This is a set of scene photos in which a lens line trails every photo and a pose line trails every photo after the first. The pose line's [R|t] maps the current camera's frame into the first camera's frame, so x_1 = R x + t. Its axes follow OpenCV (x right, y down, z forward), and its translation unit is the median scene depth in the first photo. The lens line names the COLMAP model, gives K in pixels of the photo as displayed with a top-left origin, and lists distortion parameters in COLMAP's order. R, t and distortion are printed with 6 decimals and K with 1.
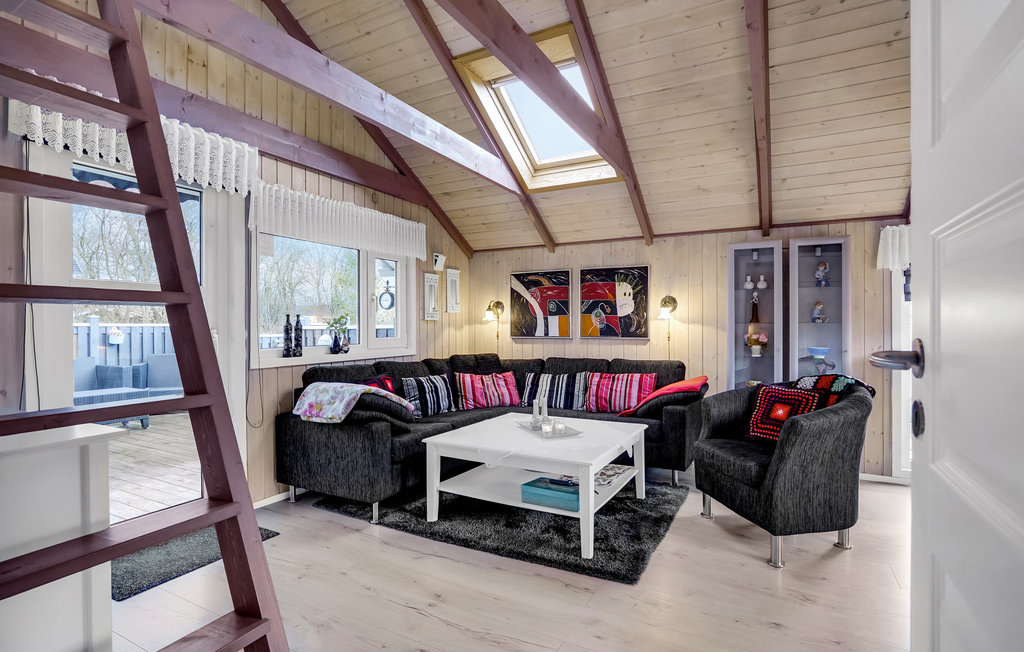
lens RADIAL K [[494.4, 0, 512.0], [0, 494.4, 326.0], [0, 0, 1]] dist [-0.032621, 0.000417]
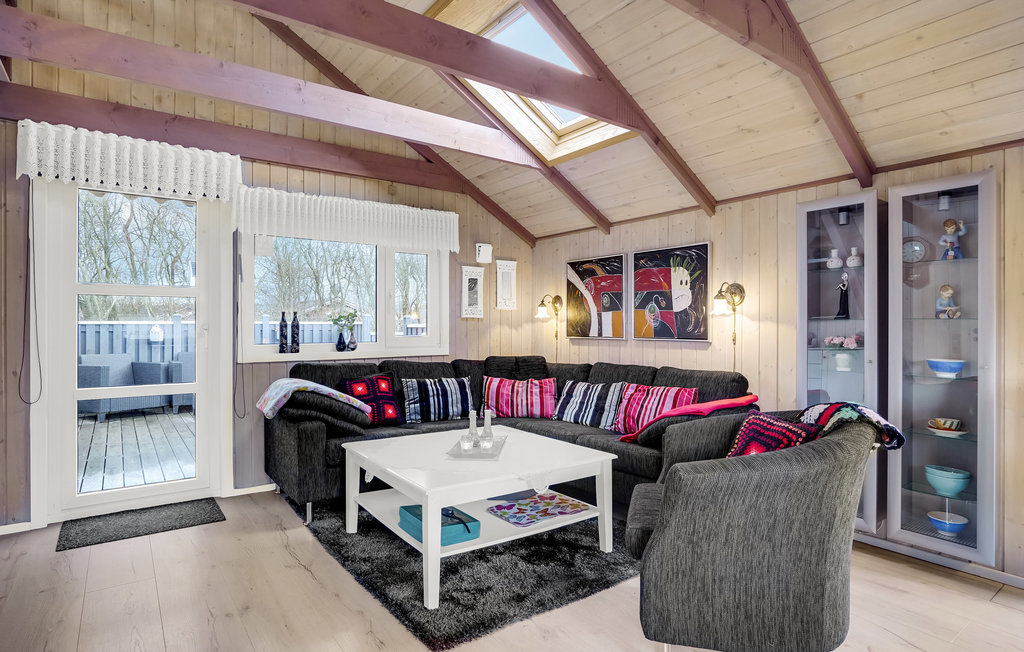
lens RADIAL K [[541.9, 0, 512.0], [0, 541.9, 326.0], [0, 0, 1]] dist [-0.036586, 0.000835]
pose [[0.903644, 0.003529, -0.428271, 0.357833], [-0.003315, 0.999994, 0.001245, 0.002577], [0.428272, 0.000294, 0.903650, 0.138912]]
